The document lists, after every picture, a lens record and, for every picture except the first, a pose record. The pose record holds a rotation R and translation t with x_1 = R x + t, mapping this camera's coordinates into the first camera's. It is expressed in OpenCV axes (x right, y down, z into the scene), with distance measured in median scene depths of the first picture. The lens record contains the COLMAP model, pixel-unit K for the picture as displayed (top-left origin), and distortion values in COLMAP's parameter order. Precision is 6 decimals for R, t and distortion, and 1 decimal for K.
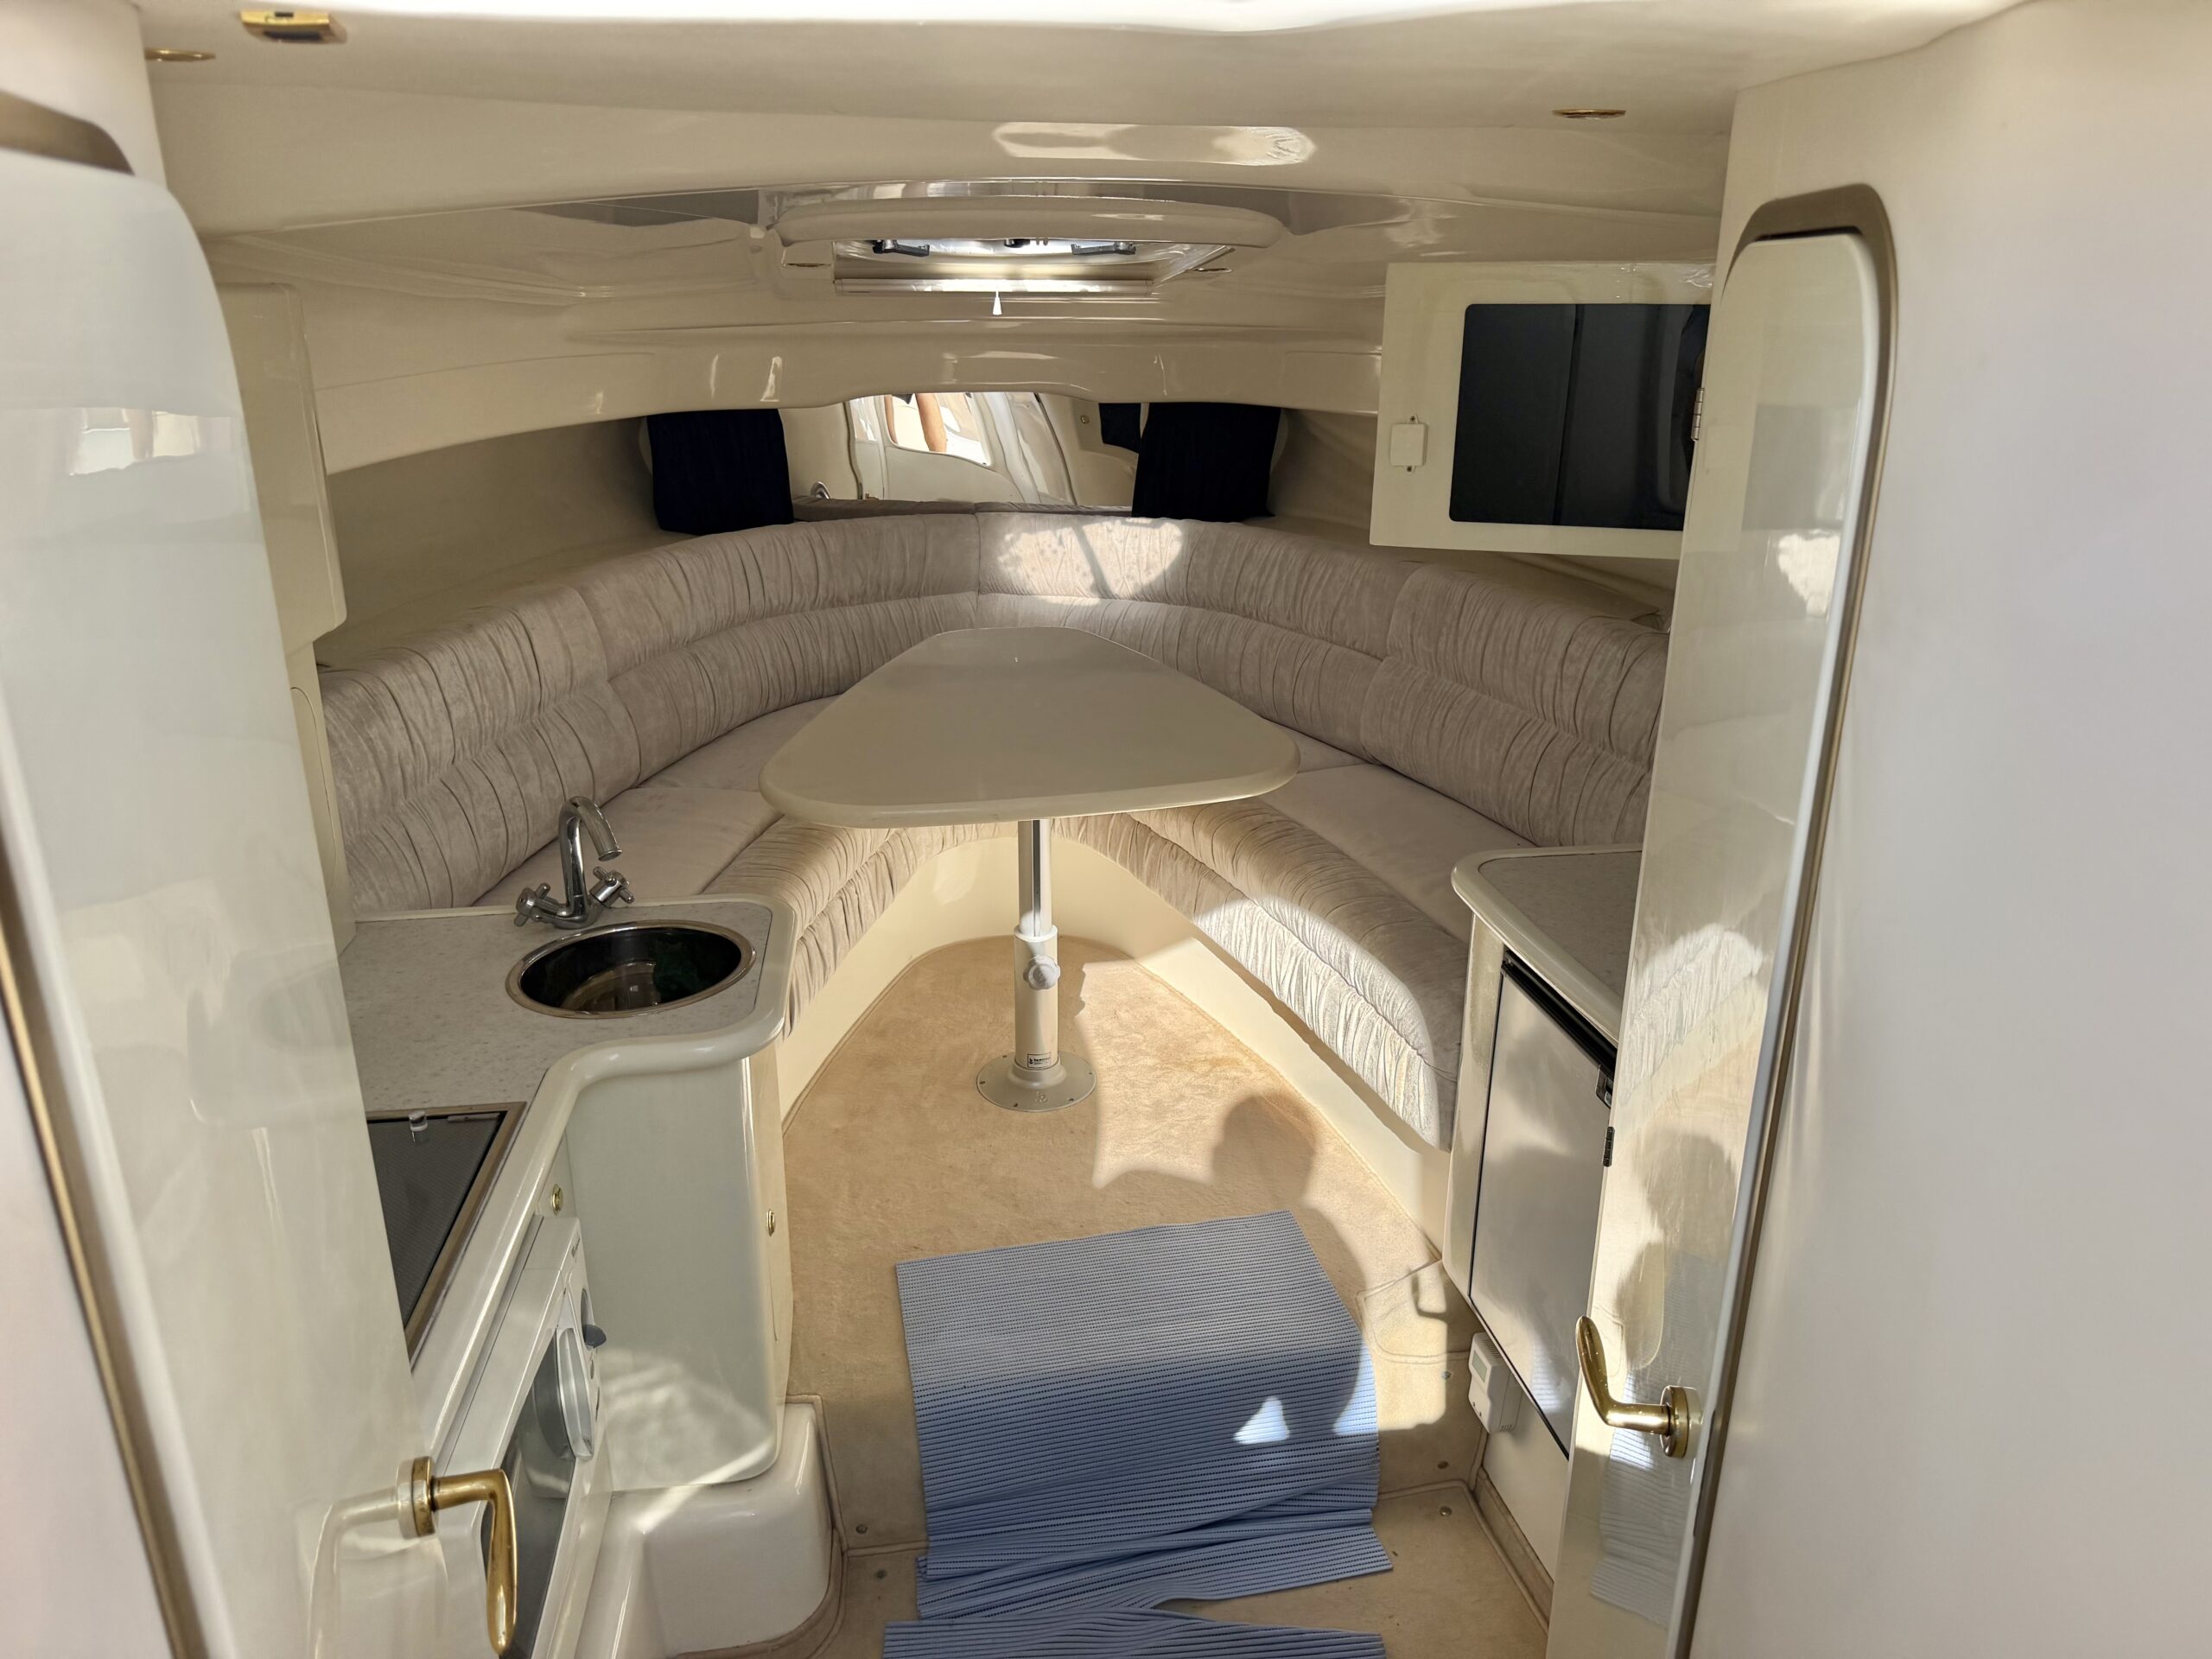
lens RADIAL K [[1524.7, 0, 1113.4], [0, 1524.7, 829.4], [0, 0, 1]] dist [-0.009054, -0.008845]
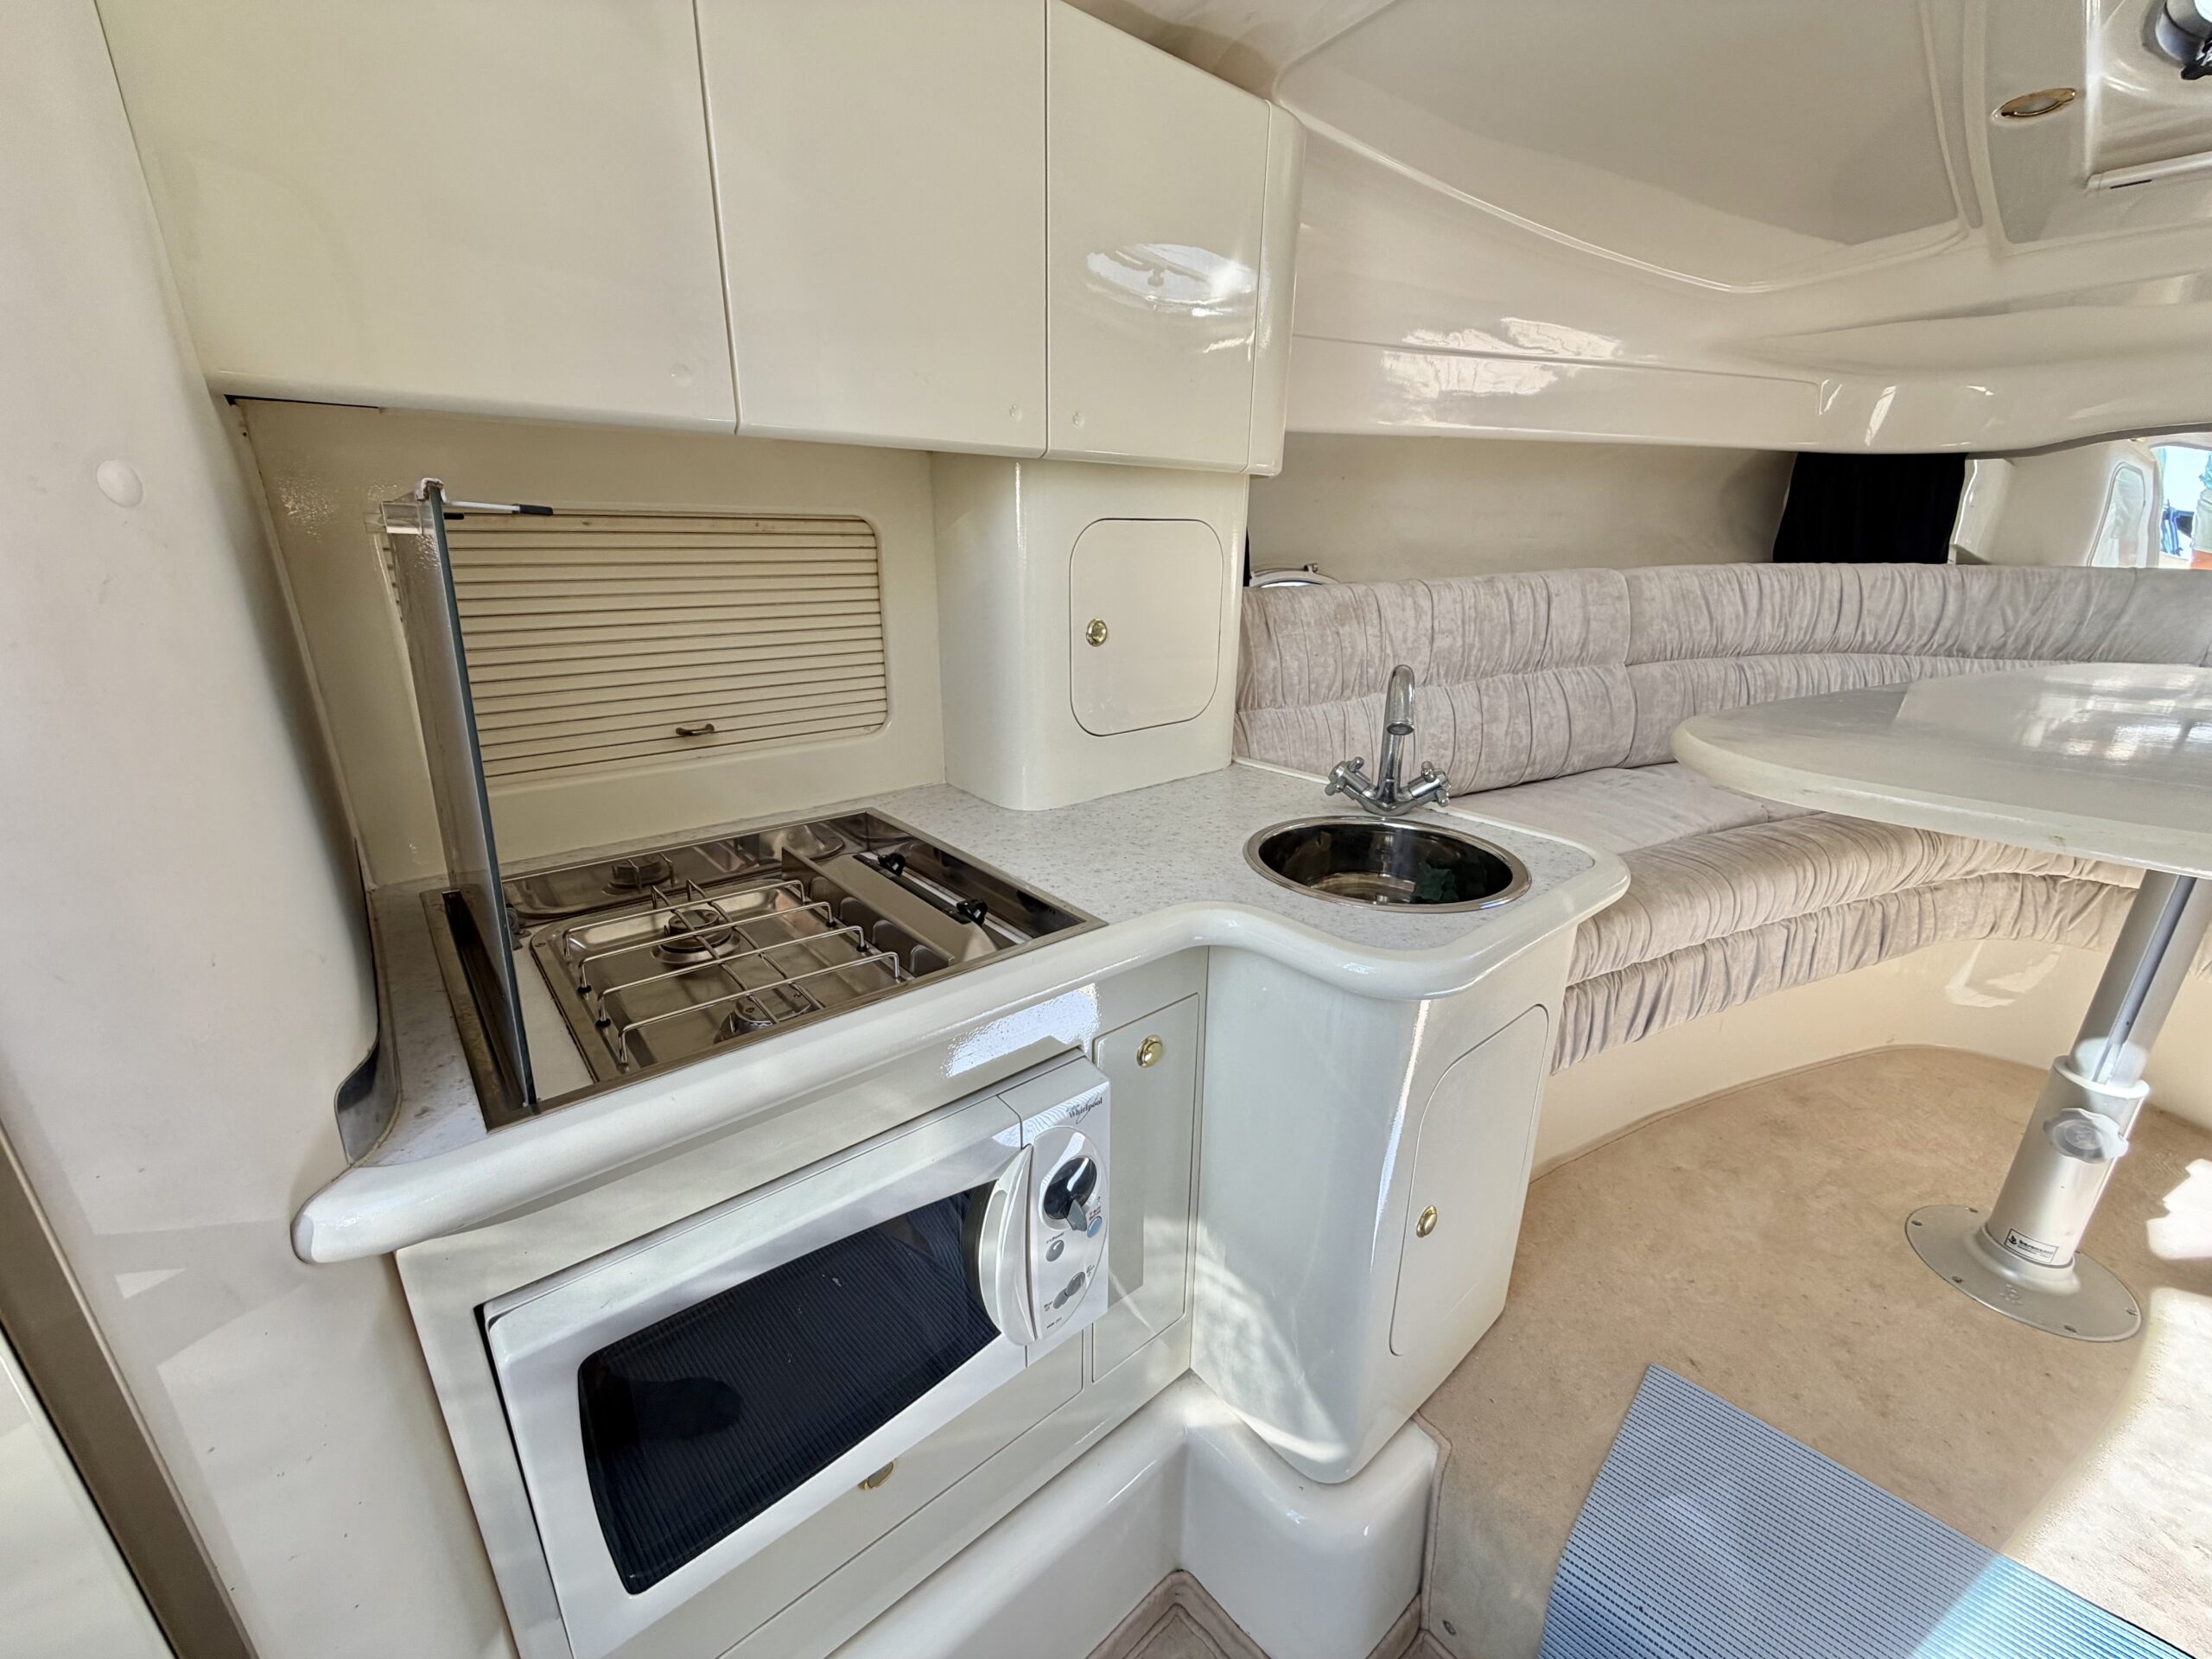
lens RADIAL K [[877.2, 0, 1118.9], [0, 877.2, 822.8], [0, 0, 1]] dist [-0.001229, -0.000332]
pose [[0.527090, 0.262702, -0.808186, 0.006150], [-0.286240, 0.950331, 0.122224, 0.035629], [0.800152, 0.166912, 0.576105, 0.396401]]
